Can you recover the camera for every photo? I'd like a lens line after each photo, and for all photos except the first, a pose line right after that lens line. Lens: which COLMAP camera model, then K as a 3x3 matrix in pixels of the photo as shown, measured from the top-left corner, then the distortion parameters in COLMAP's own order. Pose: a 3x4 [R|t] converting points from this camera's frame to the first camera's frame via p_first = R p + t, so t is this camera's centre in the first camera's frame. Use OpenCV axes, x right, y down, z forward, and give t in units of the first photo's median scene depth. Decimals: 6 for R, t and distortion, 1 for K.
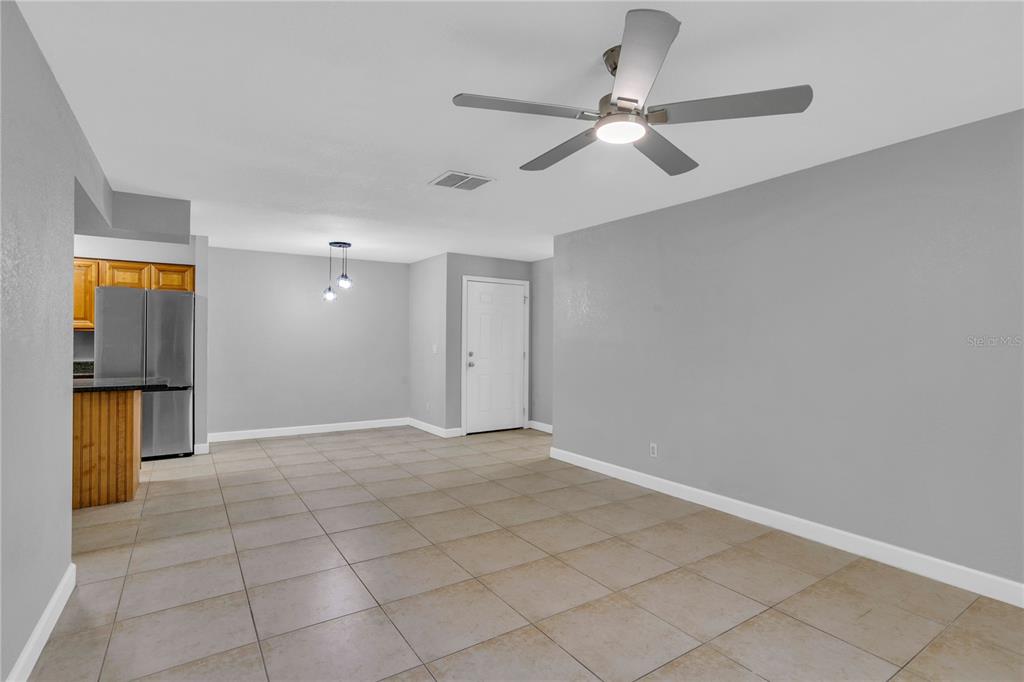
lens RADIAL K [[497.7, 0, 520.1], [0, 497.7, 340.2], [0, 0, 1]] dist [-0.040756, 0.022938]
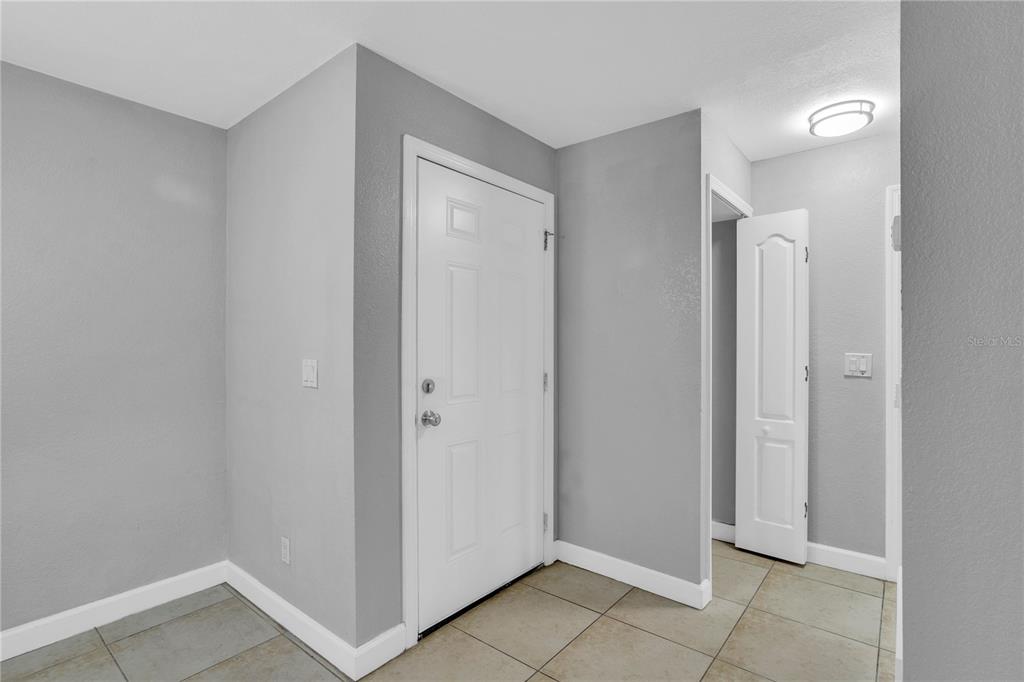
lens RADIAL K [[497.7, 0, 520.1], [0, 497.7, 340.2], [0, 0, 1]] dist [-0.040756, 0.022938]
pose [[0.953804, -0.004883, 0.300388, -0.176413], [0.002862, 0.999970, 0.007164, -0.005138], [-0.300415, -0.005974, 0.953790, 0.857632]]
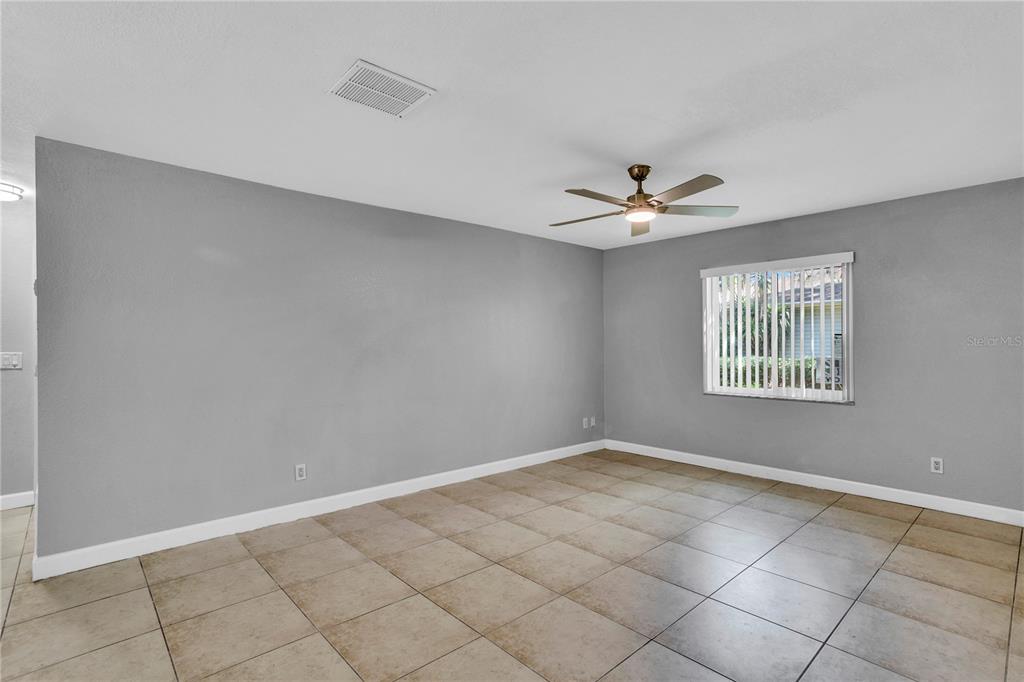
lens RADIAL K [[497.7, 0, 520.1], [0, 497.7, 340.2], [0, 0, 1]] dist [-0.040756, 0.022938]
pose [[-0.146611, -0.008605, 0.989157, -0.512264], [-0.006641, 0.999948, 0.007715, -0.015379], [-0.989172, -0.005438, -0.146661, 0.600751]]
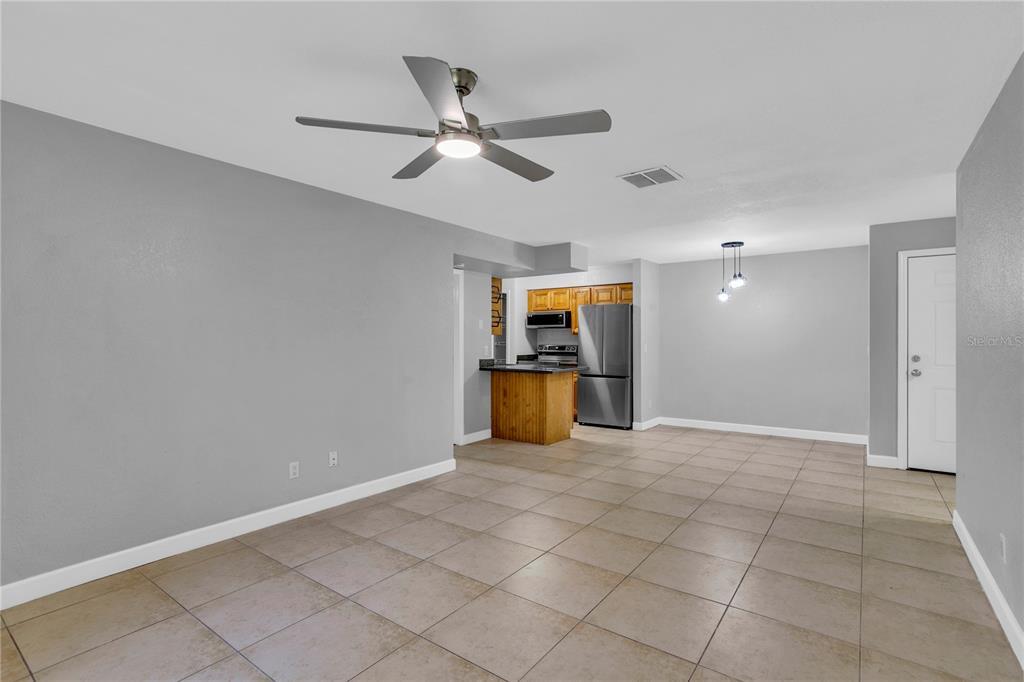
lens RADIAL K [[497.7, 0, 520.1], [0, 497.7, 340.2], [0, 0, 1]] dist [-0.040756, 0.022938]
pose [[0.350900, -0.003482, -0.936407, 0.462194], [0.002986, 0.999992, -0.002600, 0.001610], [0.936408, -0.001884, 0.350907, 0.272413]]
